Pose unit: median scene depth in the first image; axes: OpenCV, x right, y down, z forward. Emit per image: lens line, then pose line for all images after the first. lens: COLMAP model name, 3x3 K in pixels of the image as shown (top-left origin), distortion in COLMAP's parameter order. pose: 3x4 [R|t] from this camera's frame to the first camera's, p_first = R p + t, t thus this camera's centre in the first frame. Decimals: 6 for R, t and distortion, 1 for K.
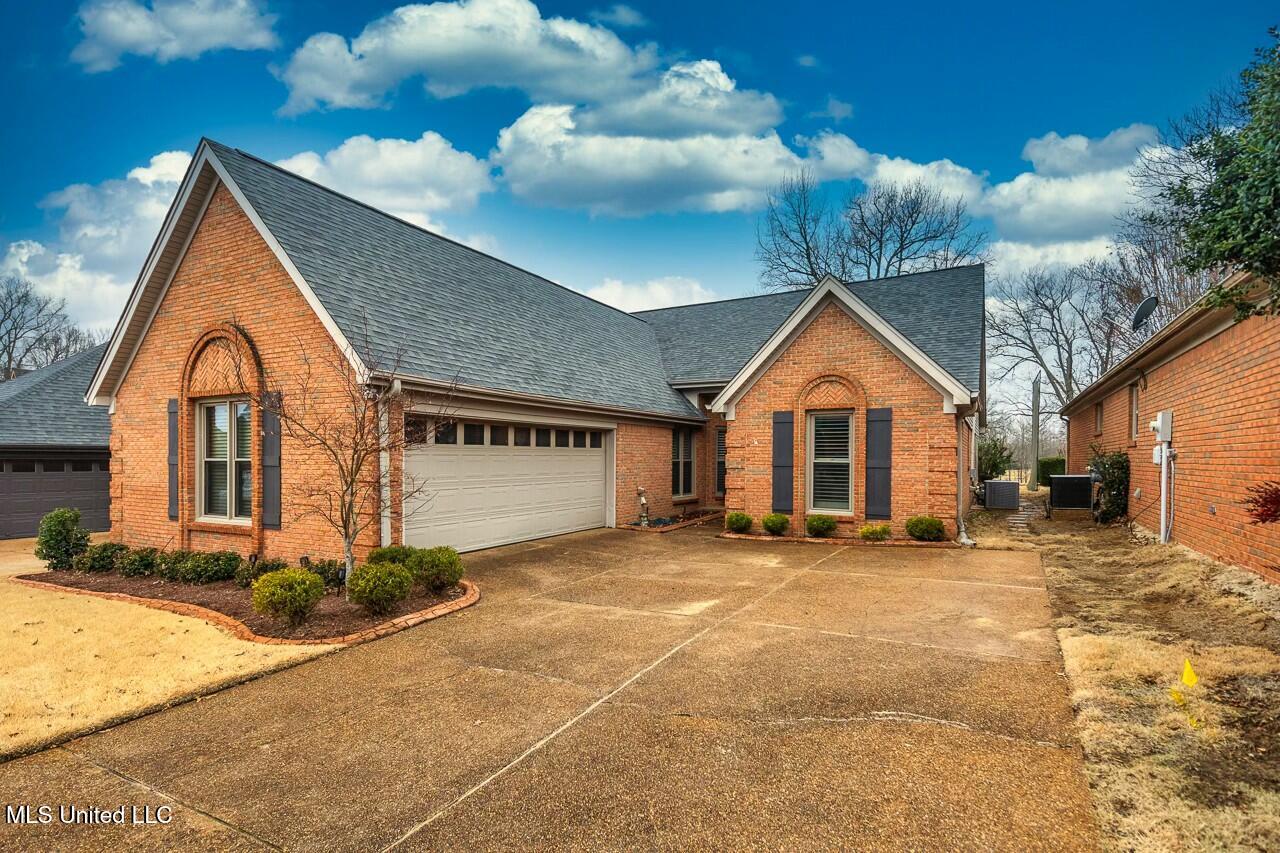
lens RADIAL K [[623.7, 0, 644.5], [0, 623.7, 423.9], [0, 0, 1]] dist [0.057145, -0.023814]
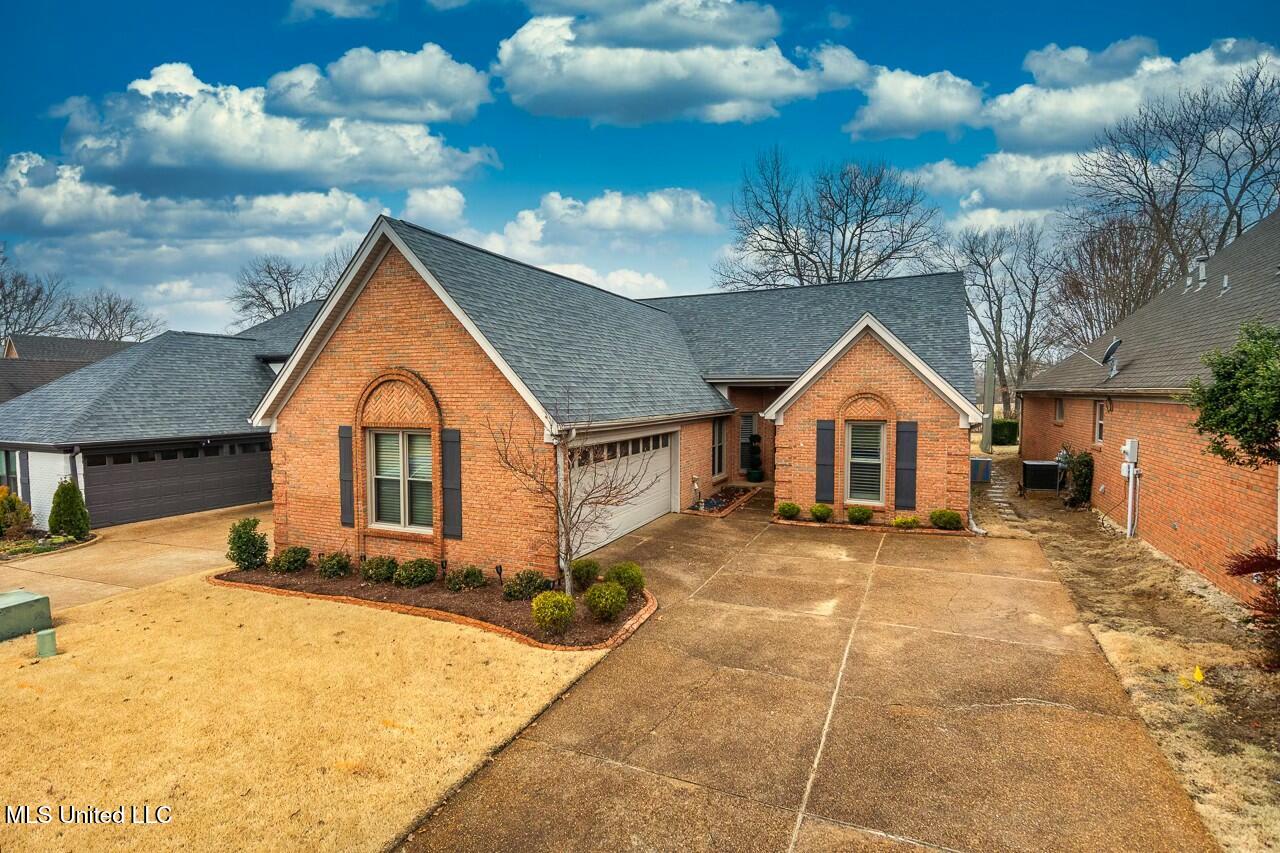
lens RADIAL K [[616.4, 0, 630.5], [0, 616.4, 382.5], [0, 0, 1]] dist [0.057430, -0.023269]
pose [[0.996986, -0.005566, 0.077381, -0.270165], [0.002087, 0.998987, 0.044959, -0.159029], [-0.077553, -0.044662, 0.995987, -0.187392]]
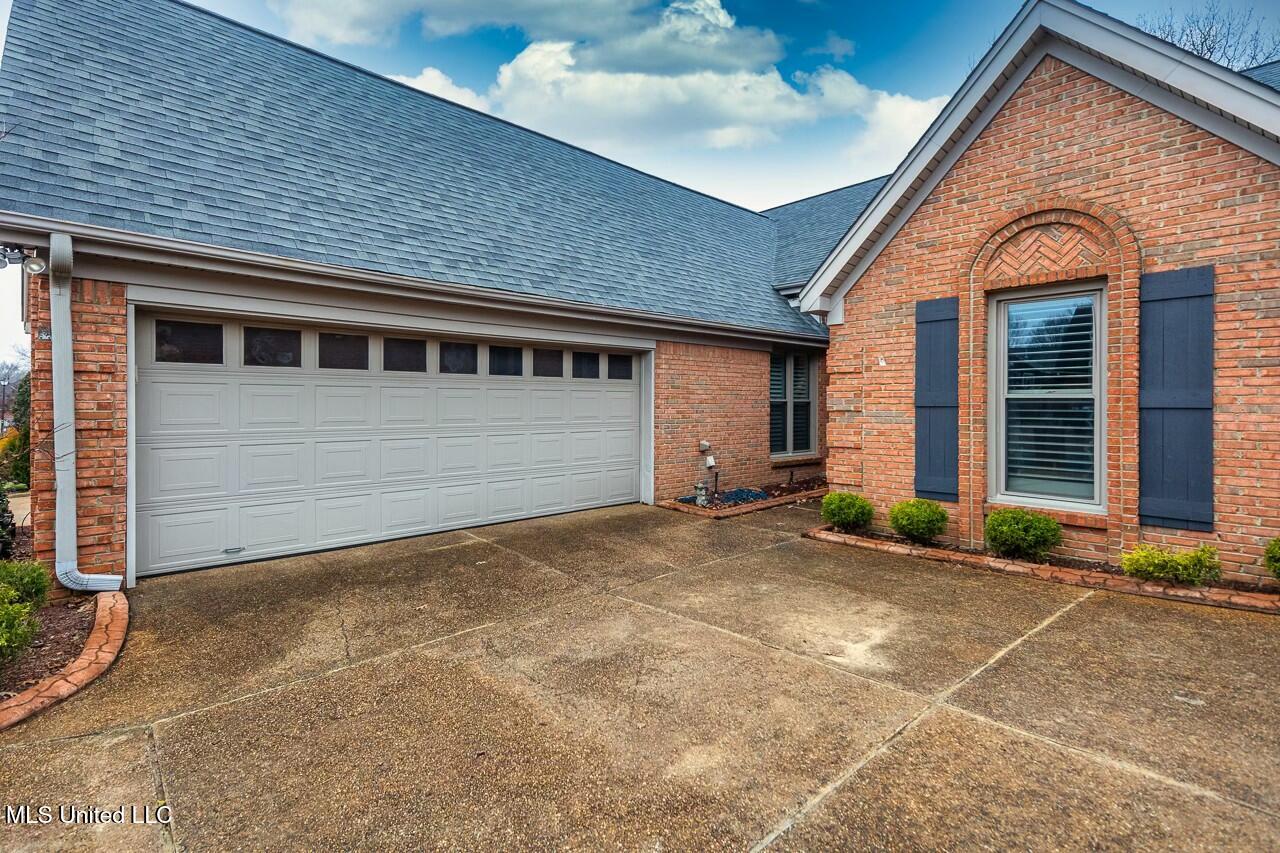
lens RADIAL K [[602.1, 0, 641.8], [0, 602.1, 380.1], [0, 0, 1]] dist [0.048522, -0.019837]
pose [[0.948501, -0.014706, -0.316433, 0.160676], [0.018607, 0.999784, 0.009312, 0.039492], [0.316228, -0.014720, 0.948569, 0.485574]]
